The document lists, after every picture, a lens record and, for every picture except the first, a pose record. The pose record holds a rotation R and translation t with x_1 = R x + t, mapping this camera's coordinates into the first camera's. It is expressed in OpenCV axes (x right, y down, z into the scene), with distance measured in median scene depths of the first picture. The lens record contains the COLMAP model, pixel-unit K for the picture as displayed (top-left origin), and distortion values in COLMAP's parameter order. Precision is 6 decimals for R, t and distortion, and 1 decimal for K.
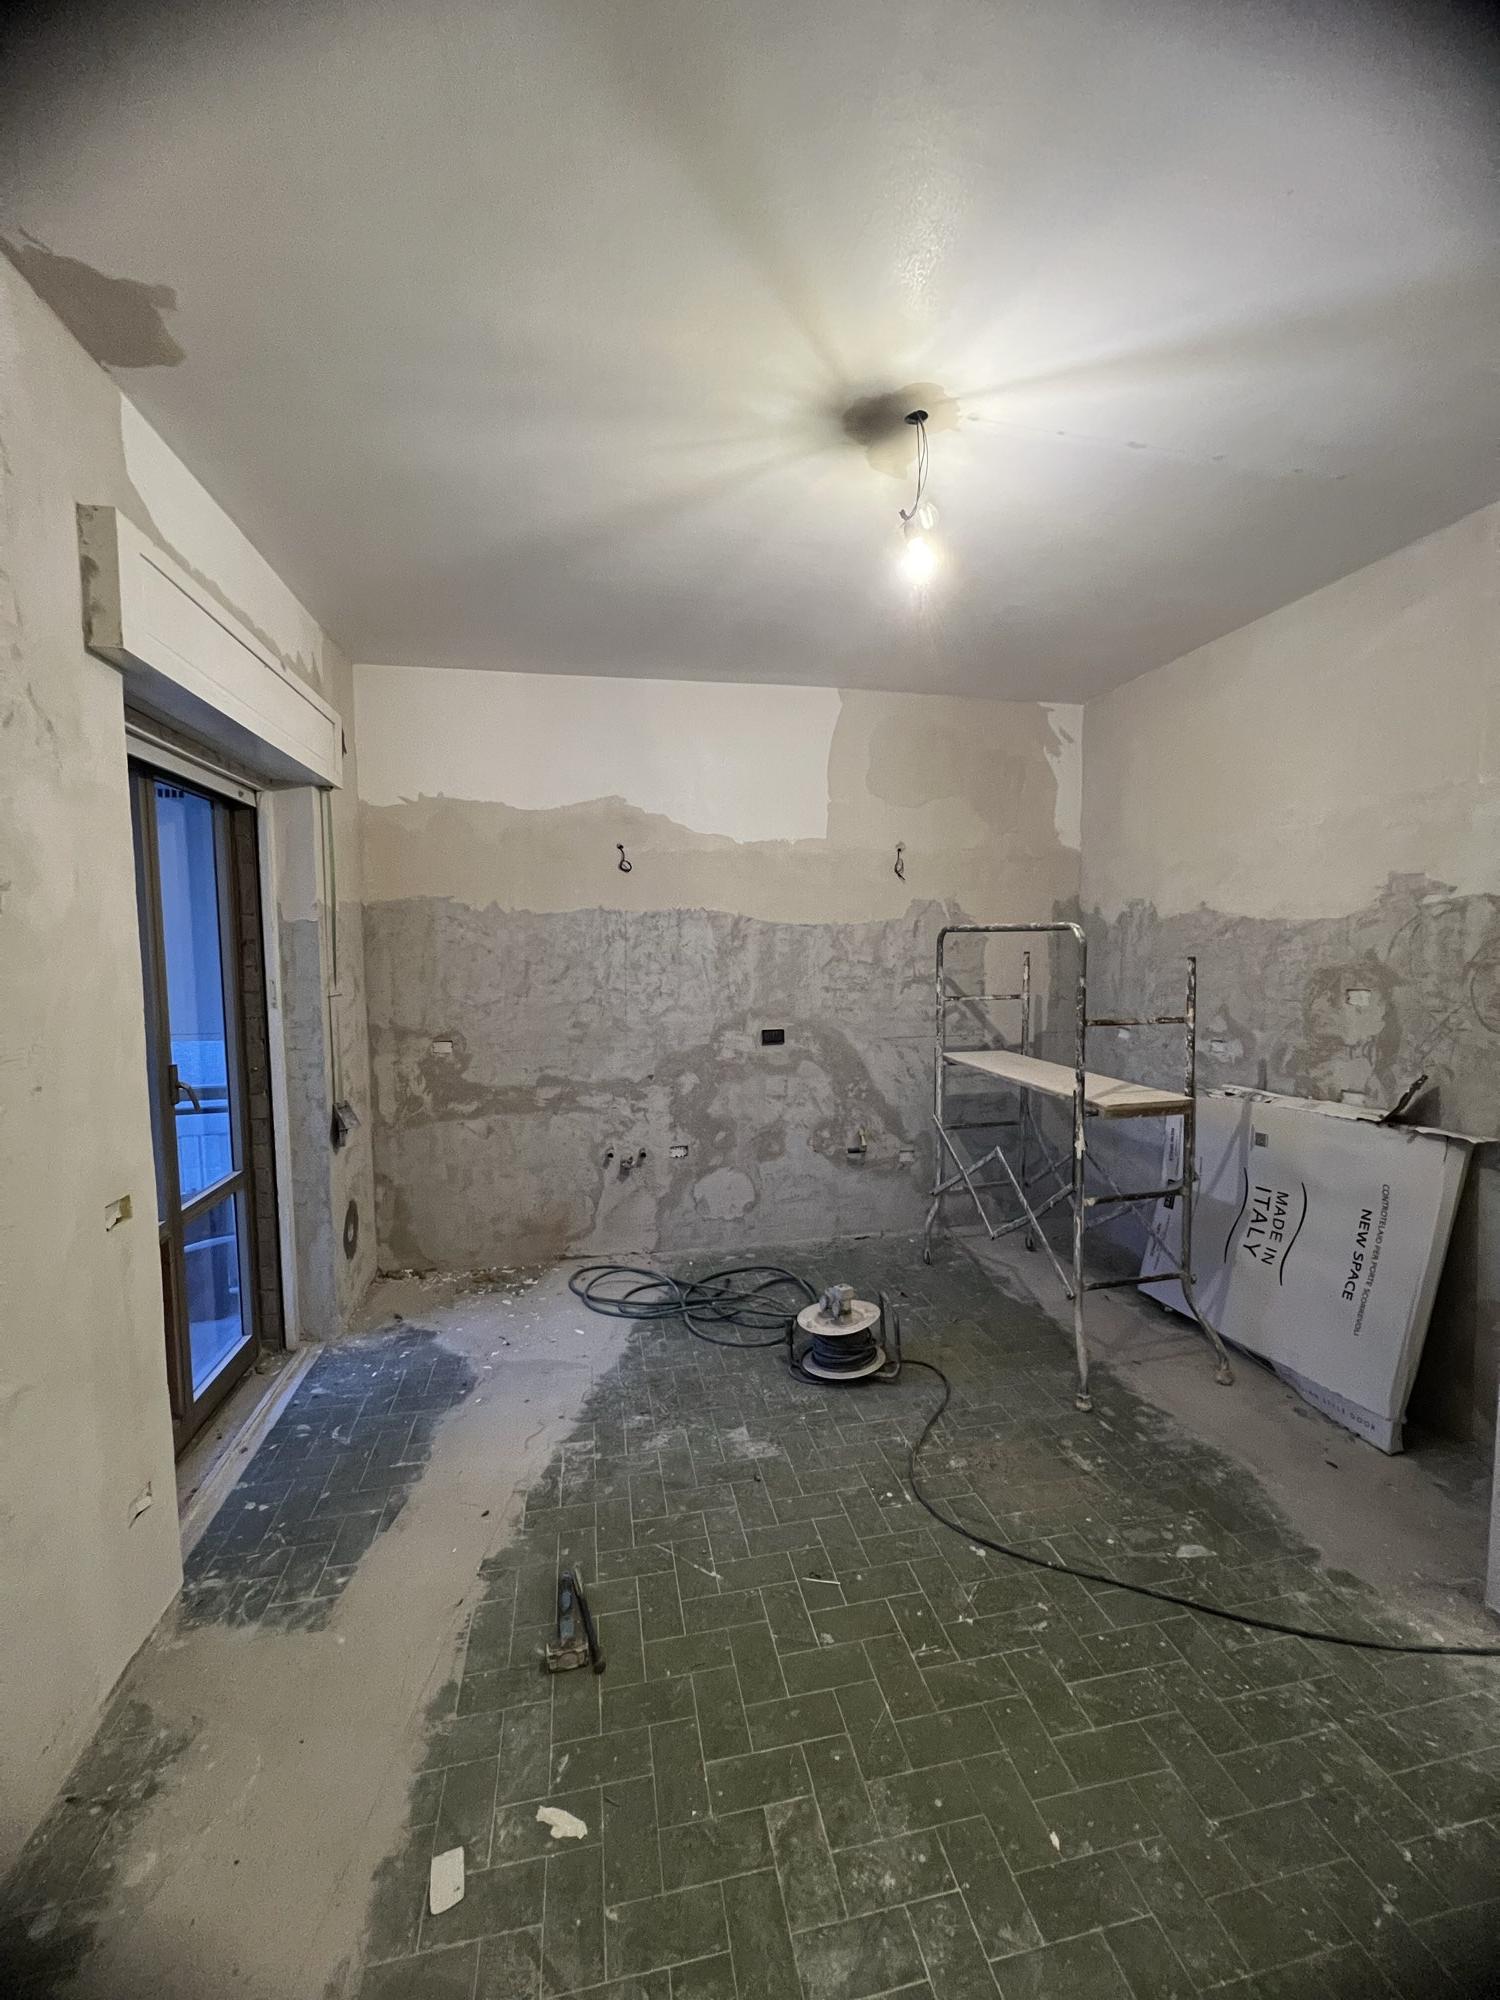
lens RADIAL K [[794.2, 0, 750.3], [0, 794.2, 1000.9], [0, 0, 1]] dist [-0.008276, 0.000235]
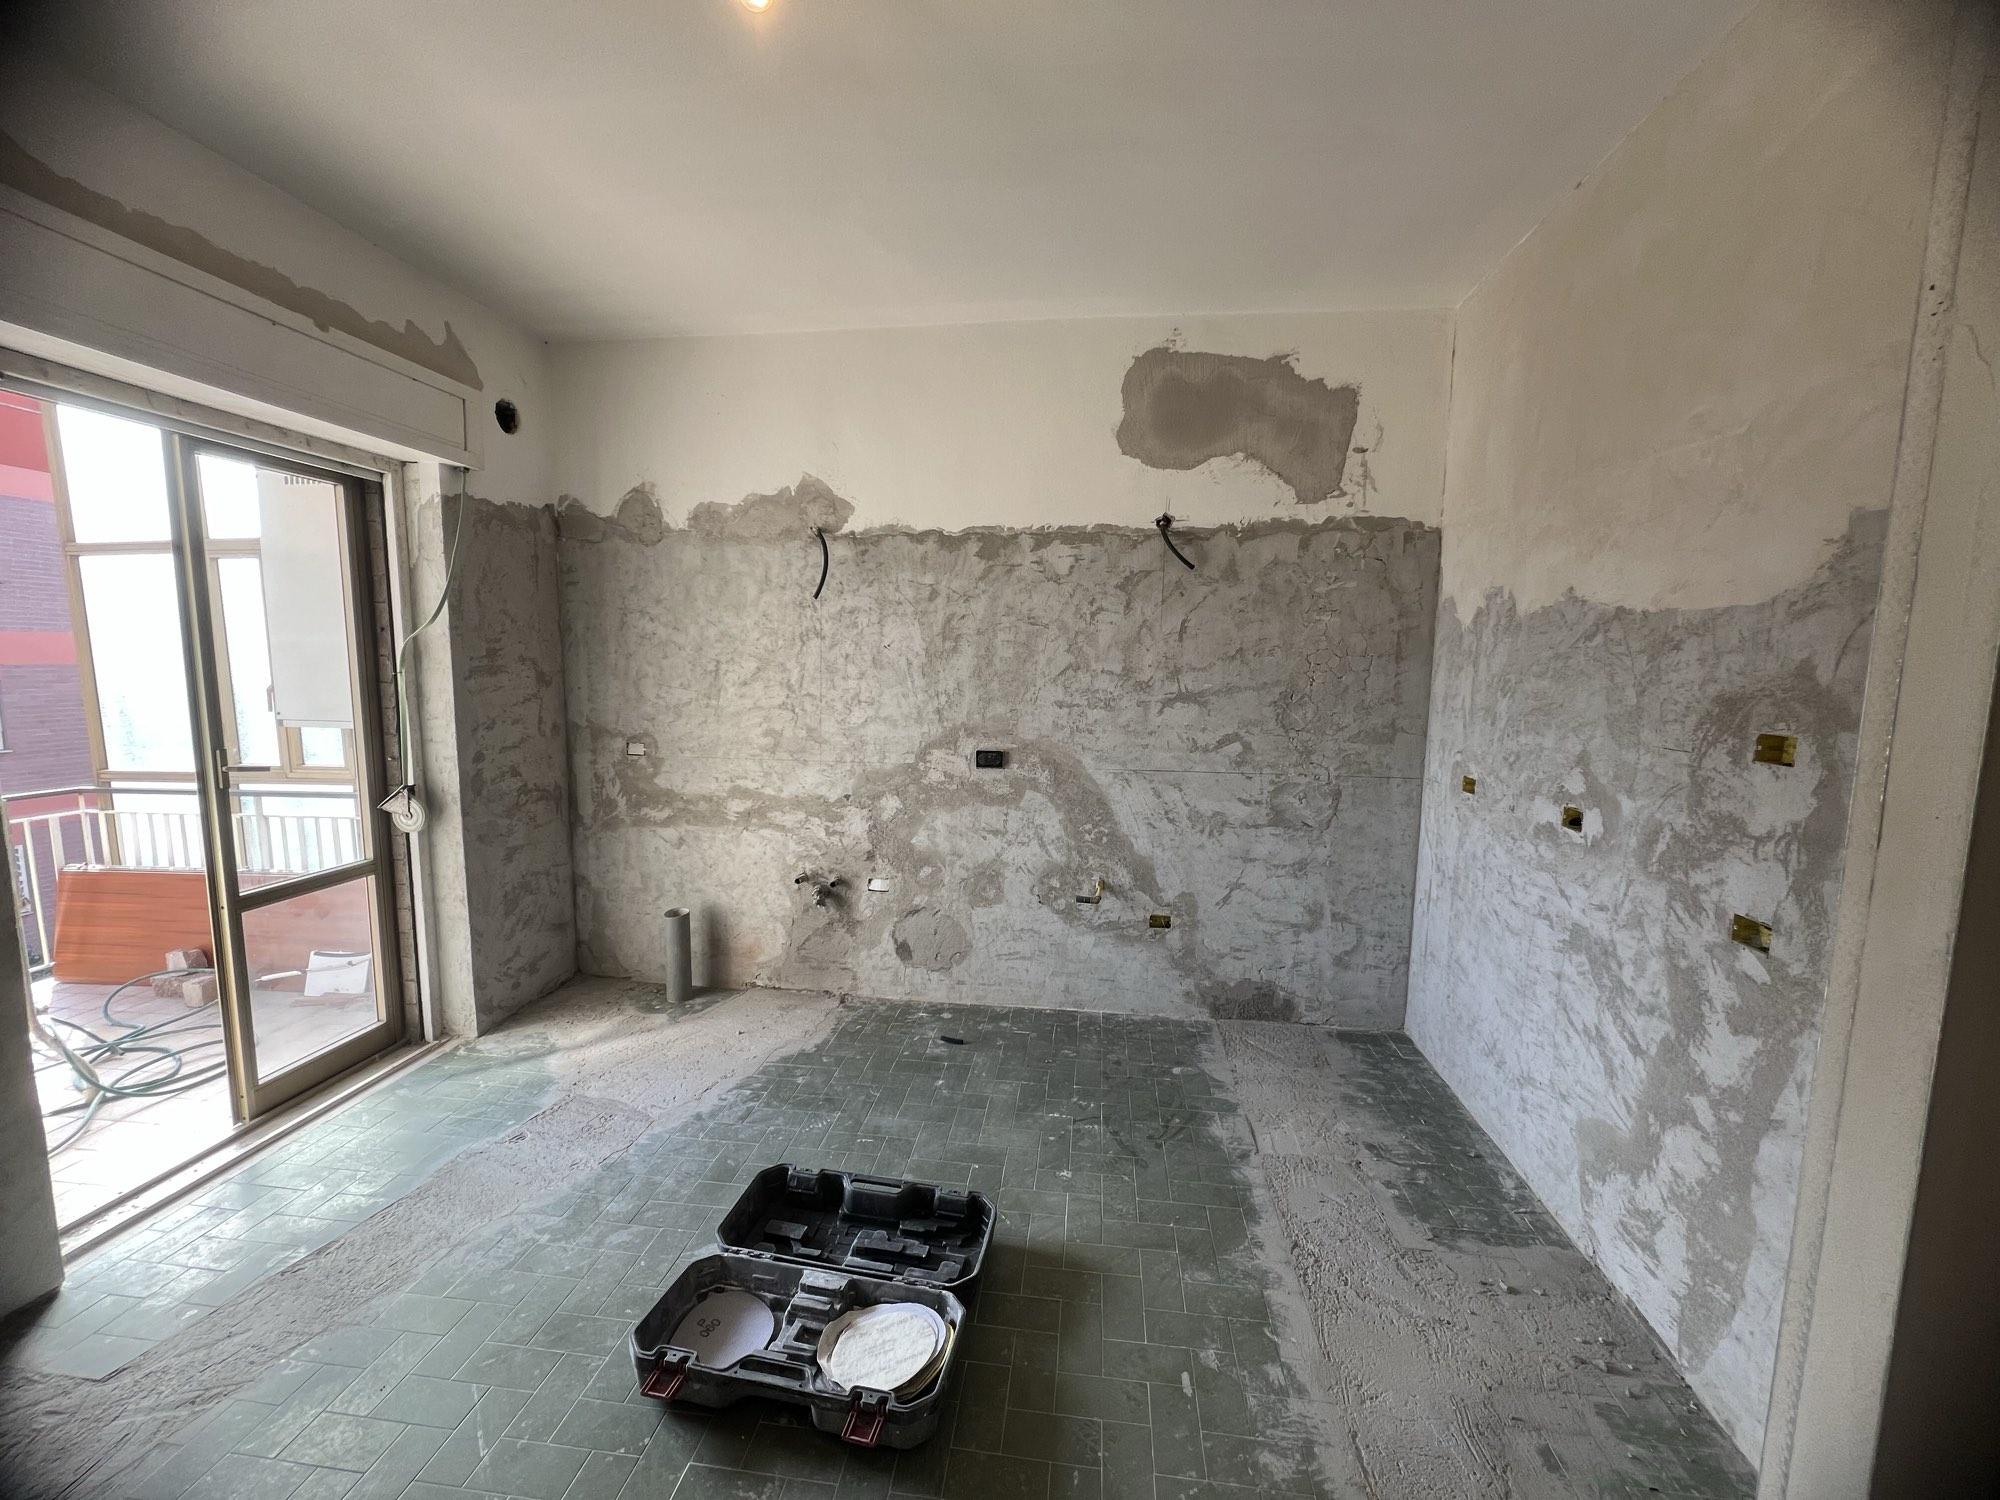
lens RADIAL K [[794.2, 0, 1004.2], [0, 794.2, 751.7], [0, 0, 1]] dist [-0.008276, 0.000235]
pose [[0.947345, 0.057657, -0.314982, 0.313651], [-0.044261, 0.997792, 0.049524, -0.004704], [0.317142, -0.032975, 0.947805, 0.230227]]
